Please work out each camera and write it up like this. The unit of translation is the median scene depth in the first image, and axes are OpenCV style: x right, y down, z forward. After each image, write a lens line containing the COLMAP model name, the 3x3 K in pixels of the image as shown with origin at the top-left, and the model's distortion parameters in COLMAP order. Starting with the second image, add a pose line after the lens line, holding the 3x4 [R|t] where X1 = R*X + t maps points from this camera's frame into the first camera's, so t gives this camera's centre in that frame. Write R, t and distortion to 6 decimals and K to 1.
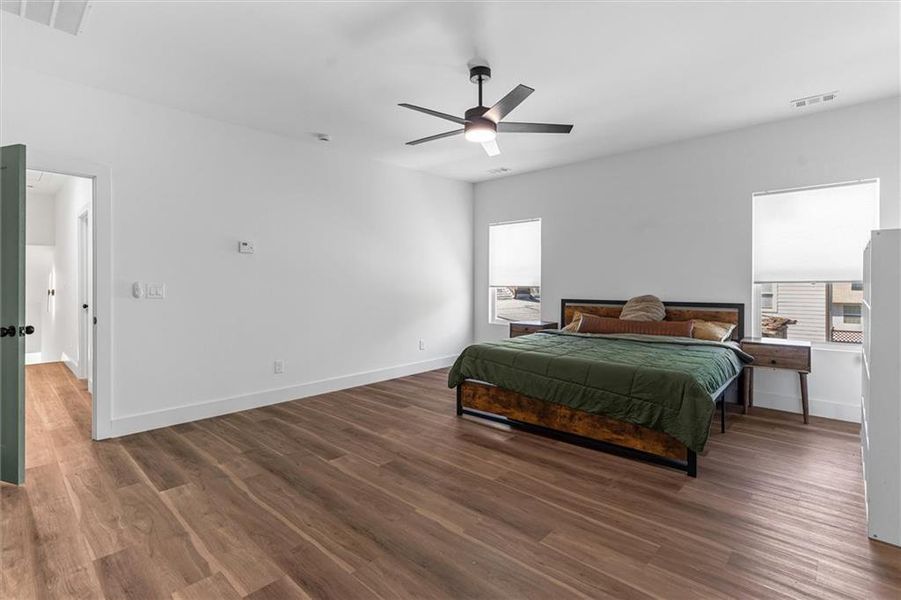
lens RADIAL K [[428.0, 0, 439.9], [0, 428.0, 283.7], [0, 0, 1]] dist [-0.008493, 0.001246]
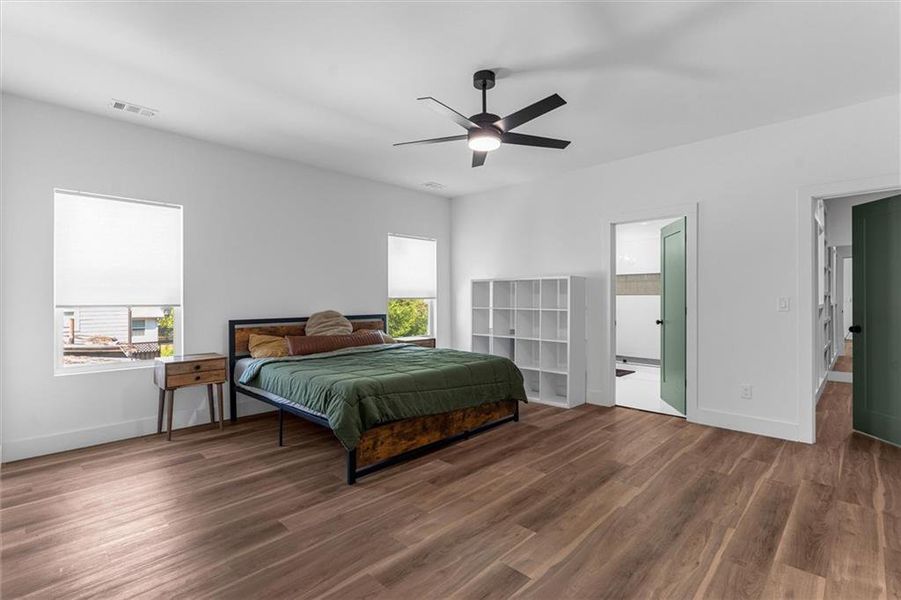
lens RADIAL K [[428.0, 0, 449.9], [0, 428.0, 300.3], [0, 0, 1]] dist [-0.008493, 0.001246]
pose [[0.005248, -0.003600, 0.999980, -0.814221], [0.004755, 0.999982, 0.003575, -0.001410], [-0.999975, 0.004736, 0.005265, 1.017550]]
